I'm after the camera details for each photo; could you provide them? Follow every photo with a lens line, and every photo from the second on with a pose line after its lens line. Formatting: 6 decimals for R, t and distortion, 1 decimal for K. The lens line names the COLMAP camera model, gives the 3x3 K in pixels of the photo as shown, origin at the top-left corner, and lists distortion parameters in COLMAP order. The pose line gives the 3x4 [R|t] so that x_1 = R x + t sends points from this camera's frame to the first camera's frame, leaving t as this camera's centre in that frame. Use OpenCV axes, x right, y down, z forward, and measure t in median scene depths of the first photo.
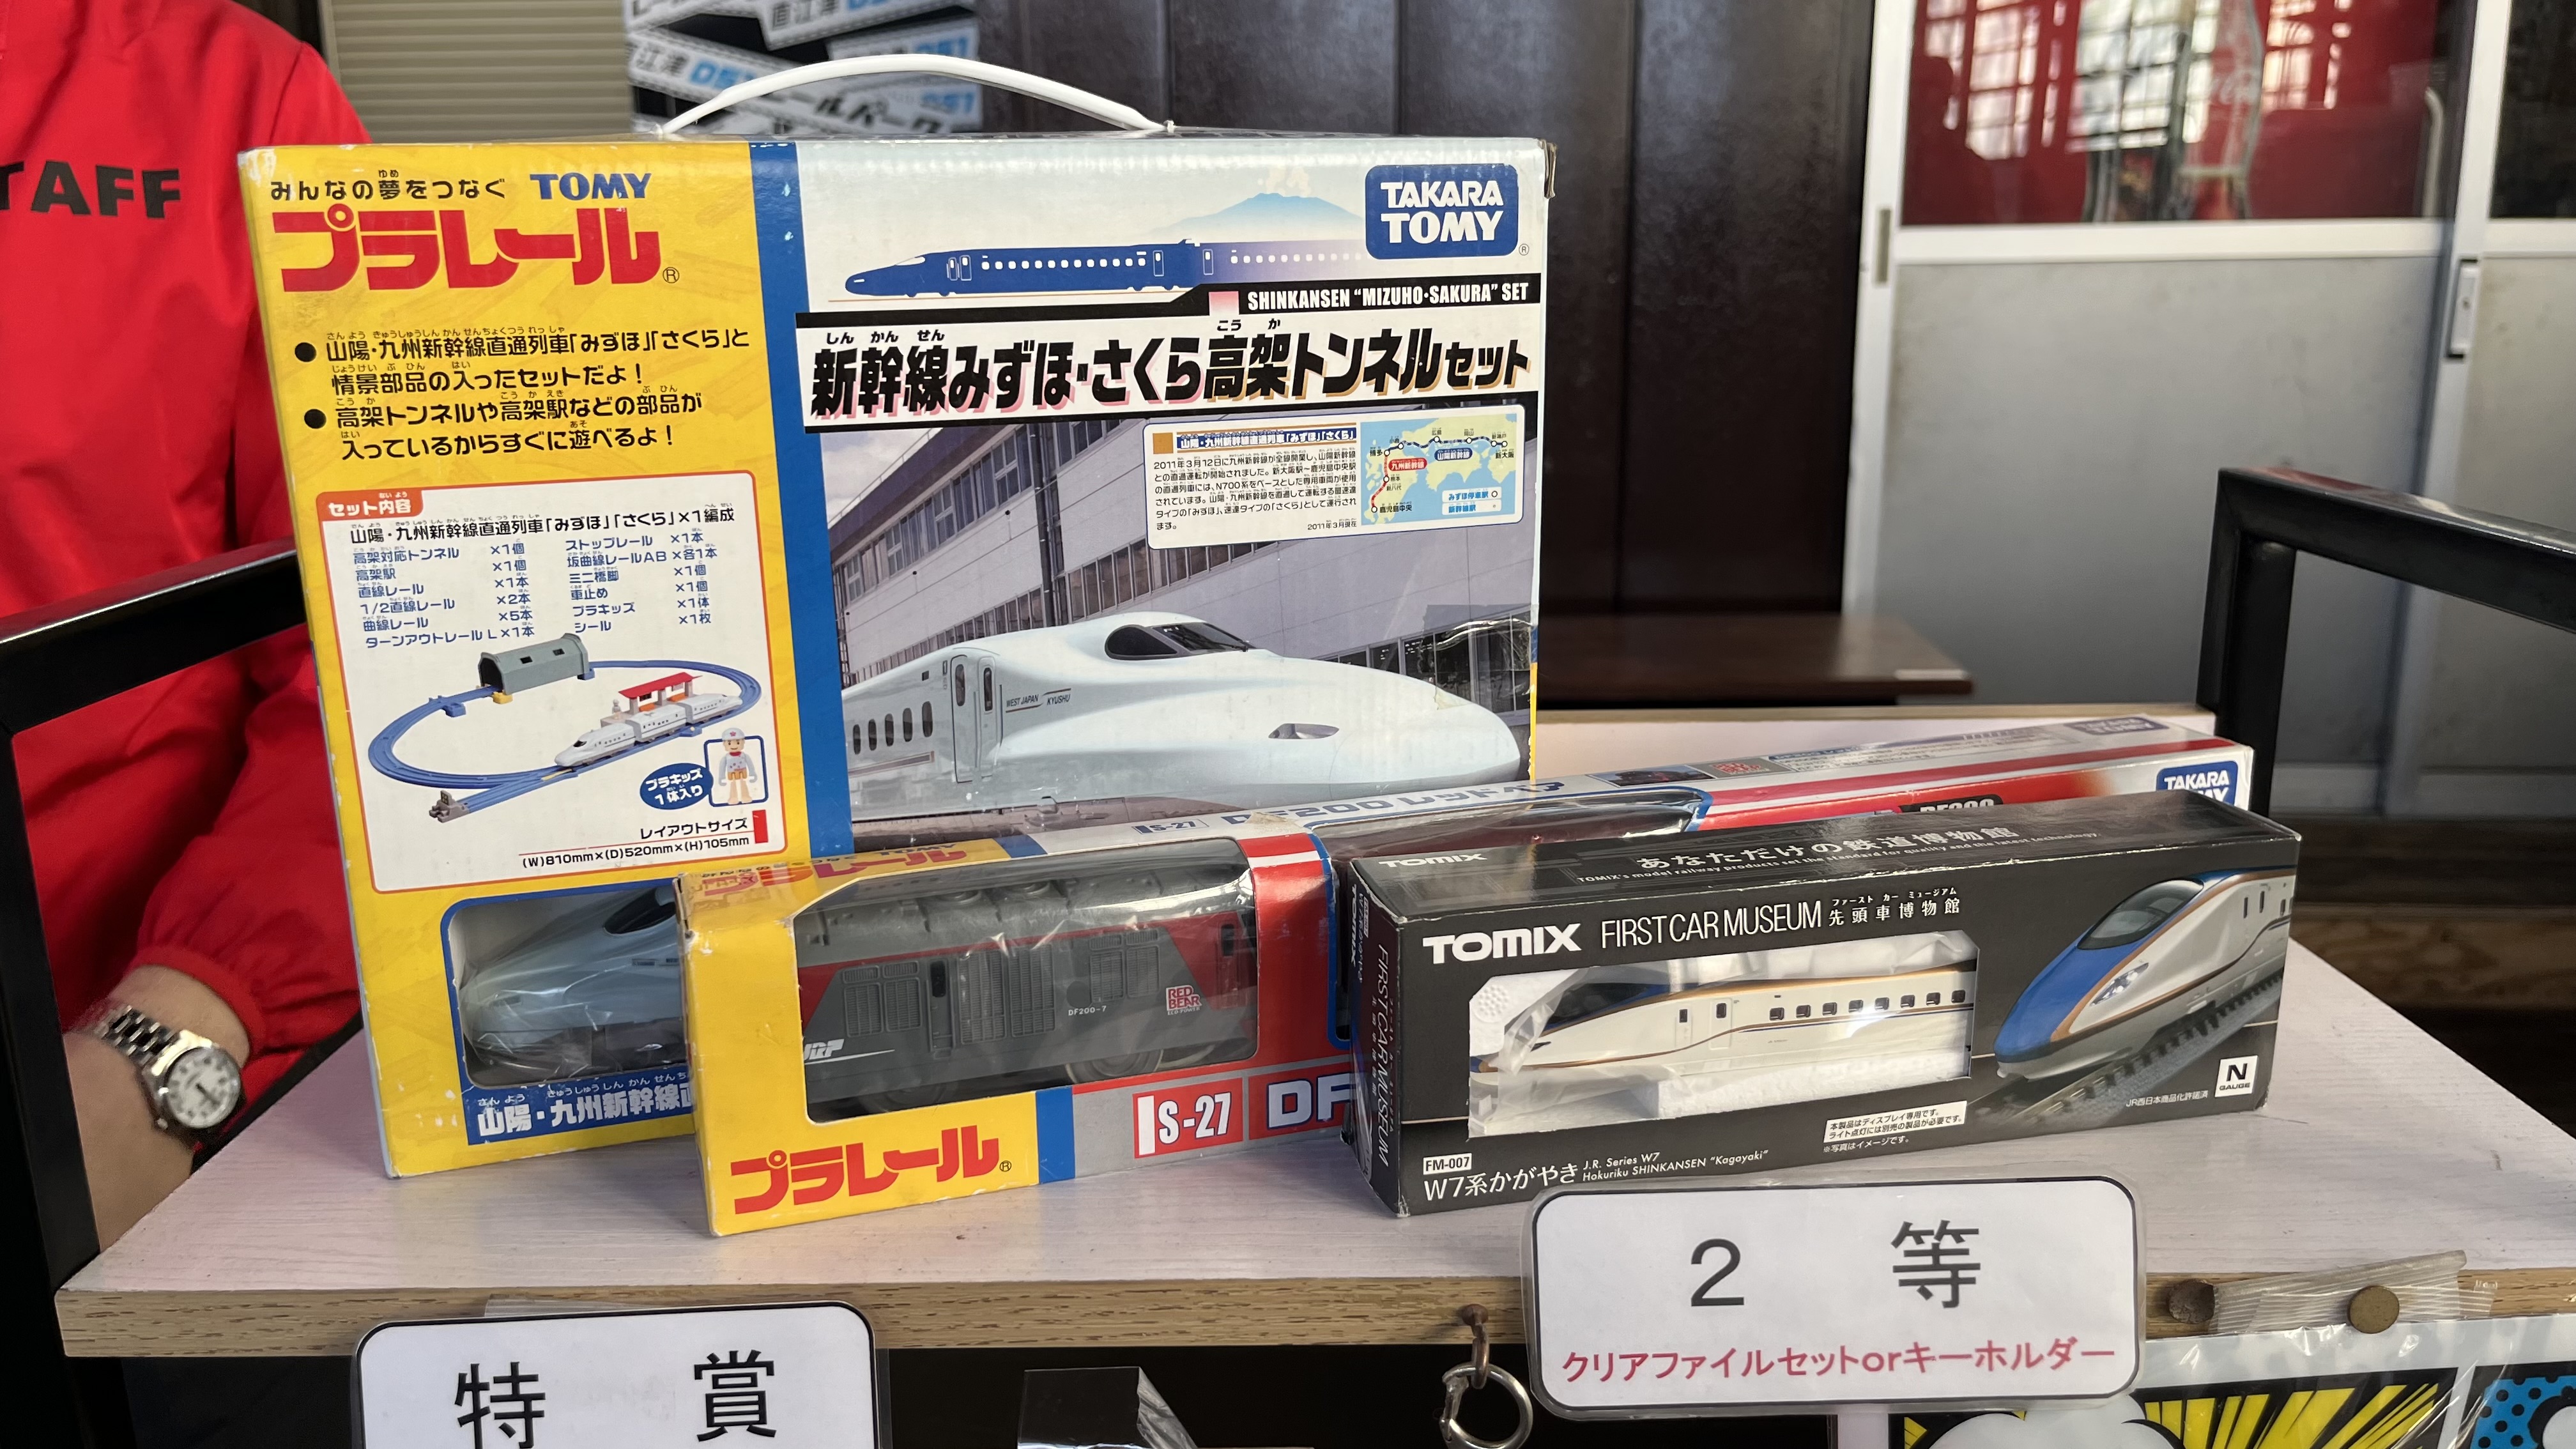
lens RADIAL K [[2258.3, 0, 1288.0], [0, 2258.3, 724.5], [0, 0, 1]] dist [0.045938, -0.006619]
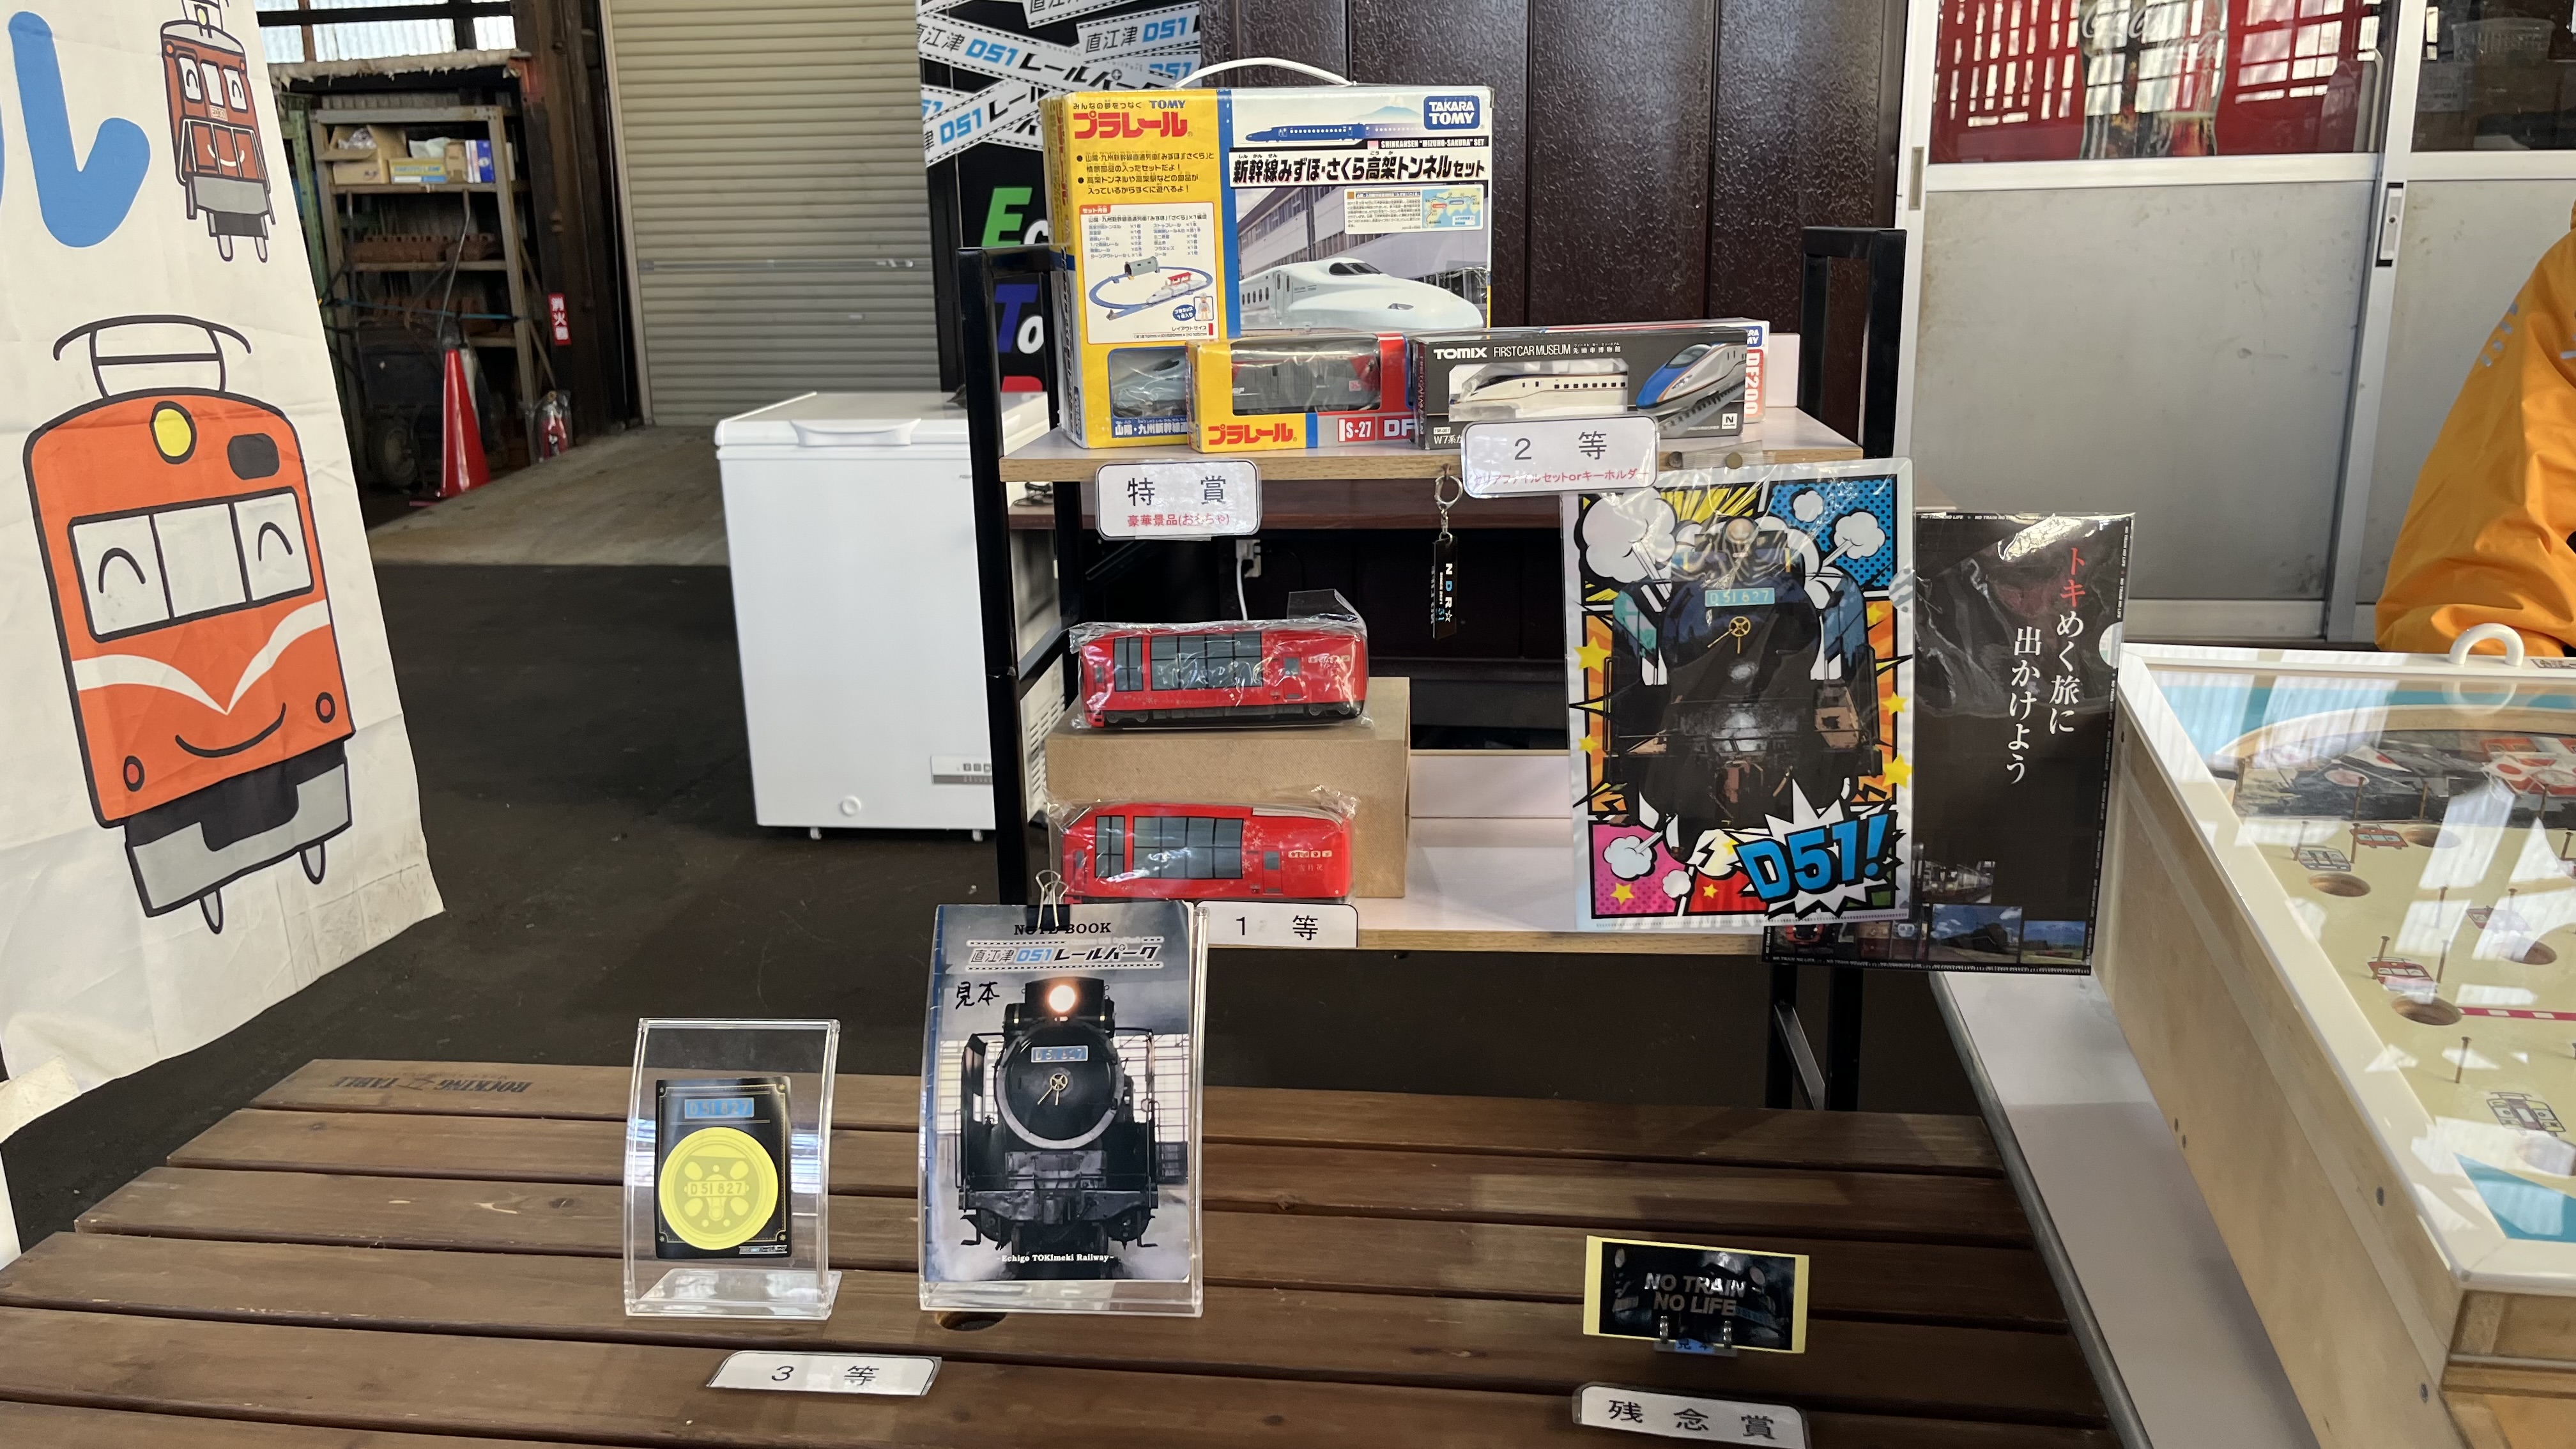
lens RADIAL K [[2123.7, 0, 1288.0], [0, 2123.7, 724.5], [0, 0, 1]] dist [0.059057, -0.008556]
pose [[0.997007, 0.014312, -0.075979, 0.079638], [-0.011959, 0.999437, 0.031335, 0.461691], [0.076384, -0.030333, 0.996617, -1.713872]]
